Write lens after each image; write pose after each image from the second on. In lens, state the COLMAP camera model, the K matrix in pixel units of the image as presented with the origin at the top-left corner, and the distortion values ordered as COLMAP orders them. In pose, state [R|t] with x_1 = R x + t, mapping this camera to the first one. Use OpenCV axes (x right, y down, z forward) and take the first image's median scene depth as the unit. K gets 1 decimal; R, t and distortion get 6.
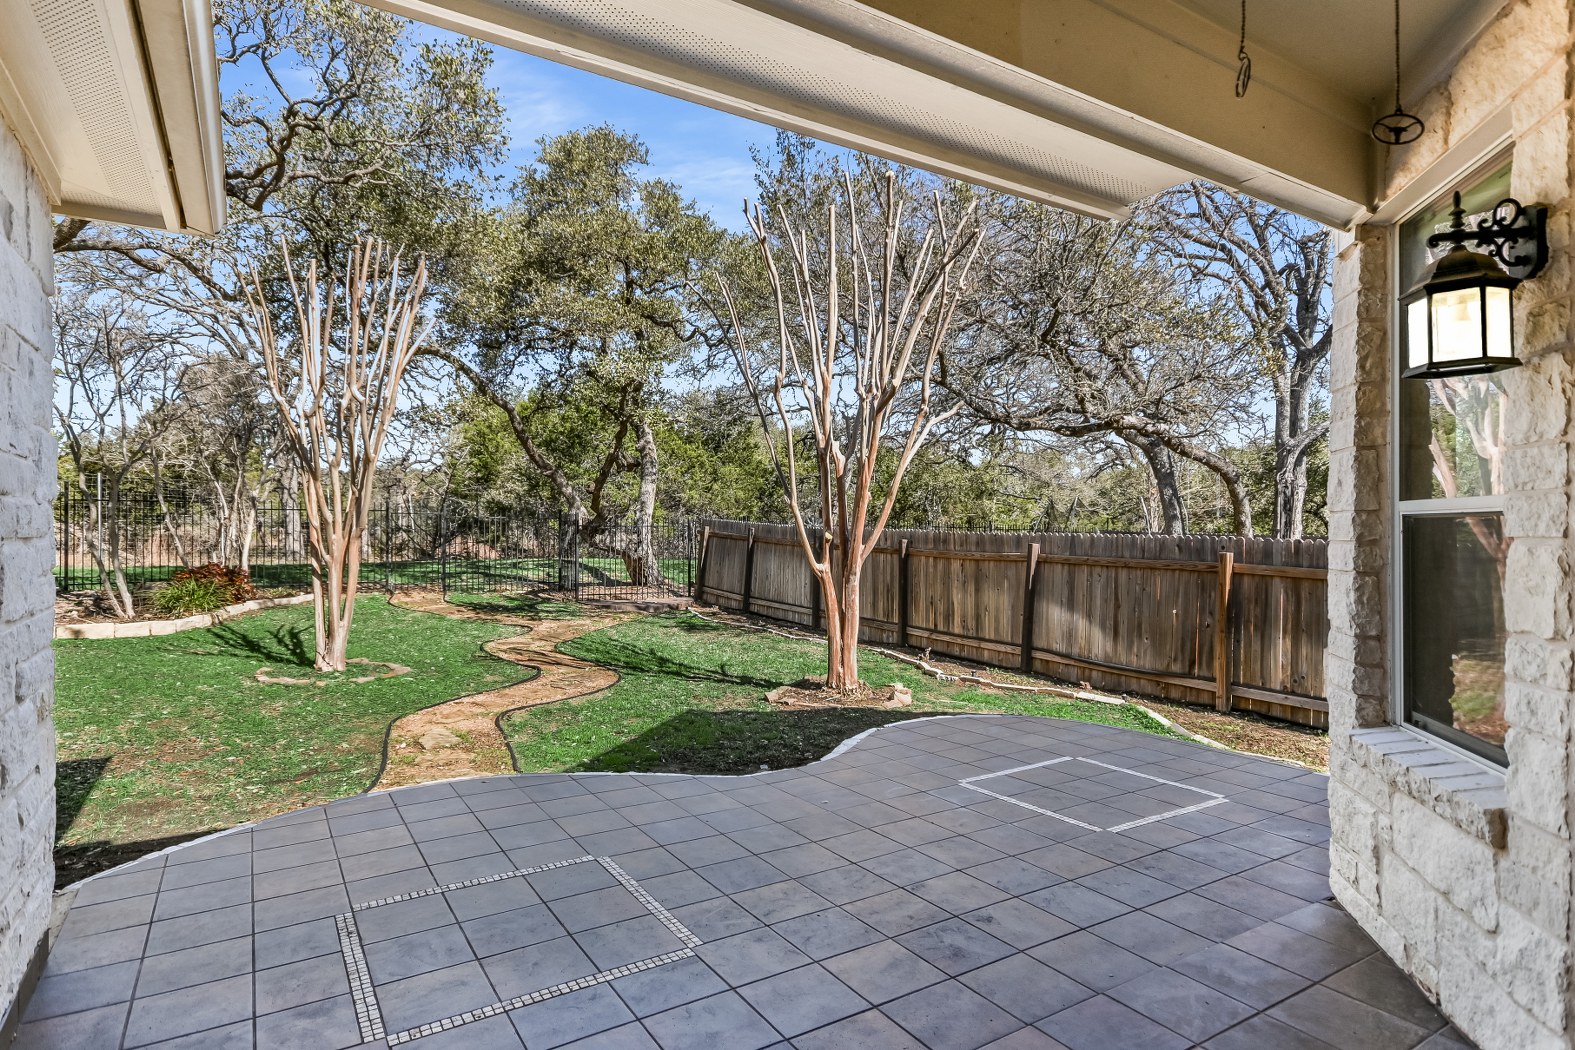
lens RADIAL K [[849.6, 0, 784.2], [0, 849.6, 504.9], [0, 0, 1]] dist [0.006142, 0.000342]
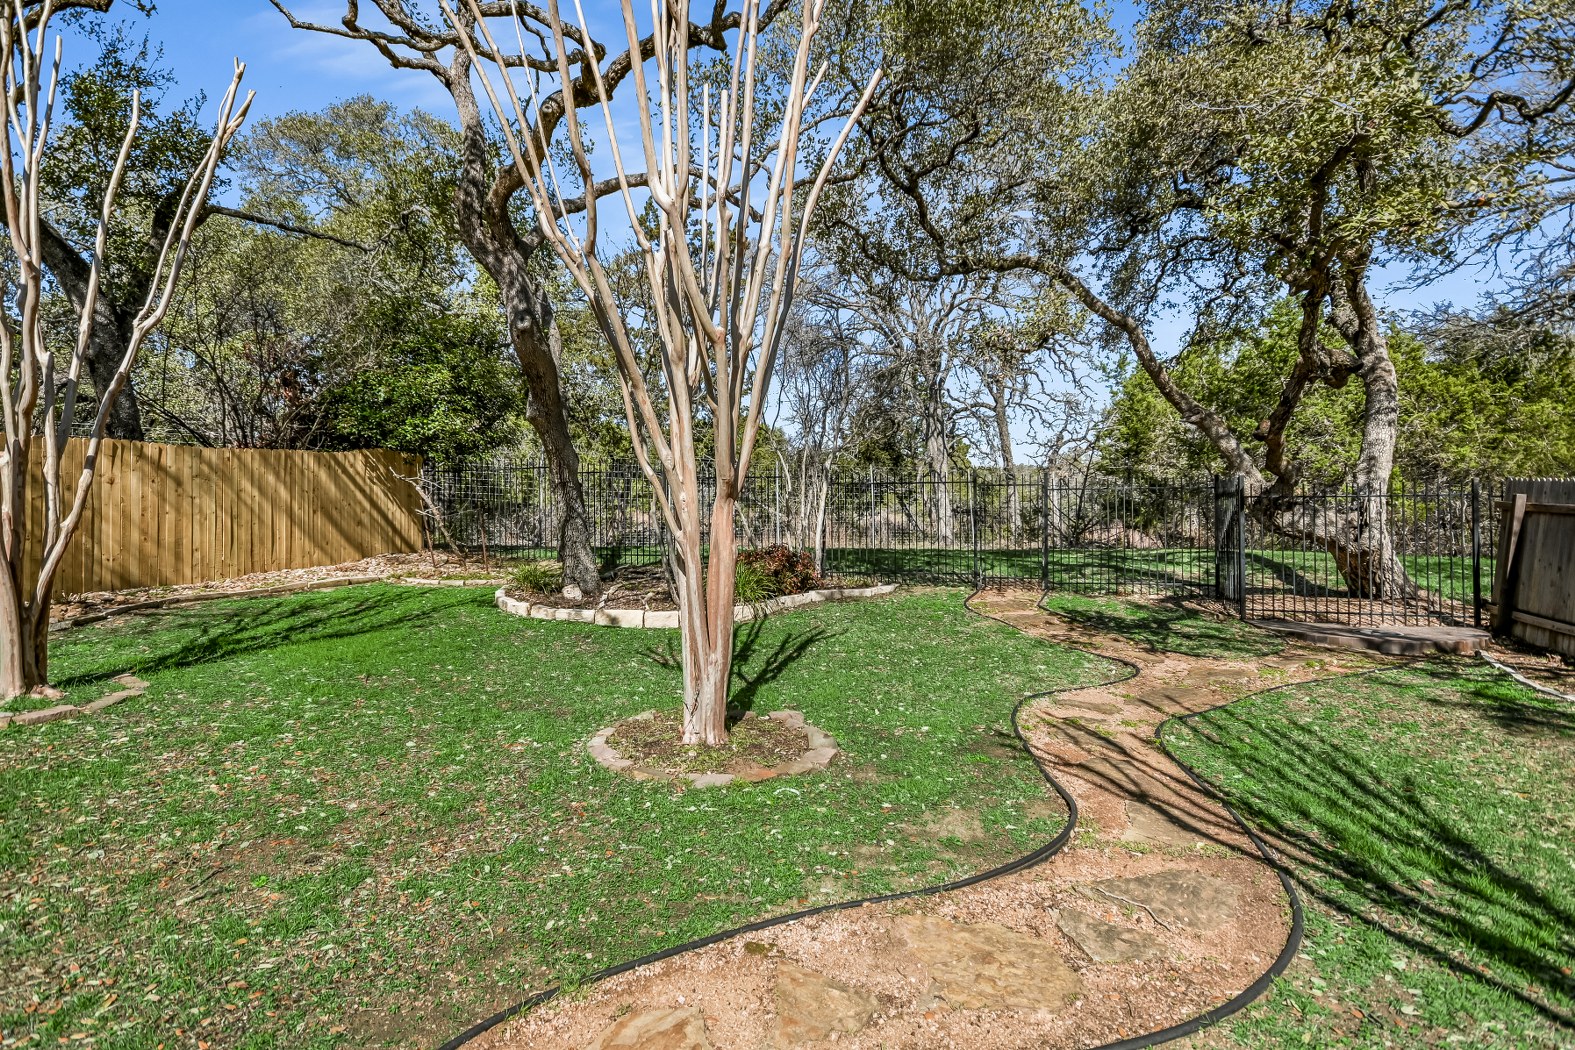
lens RADIAL K [[849.6, 0, 784.2], [0, 849.6, 504.9], [0, 0, 1]] dist [0.006142, 0.000342]
pose [[0.720761, -0.013145, -0.693059, -0.050941], [0.022187, 0.999745, 0.004112, 0.018893], [0.692829, -0.018340, 0.720869, 0.300469]]
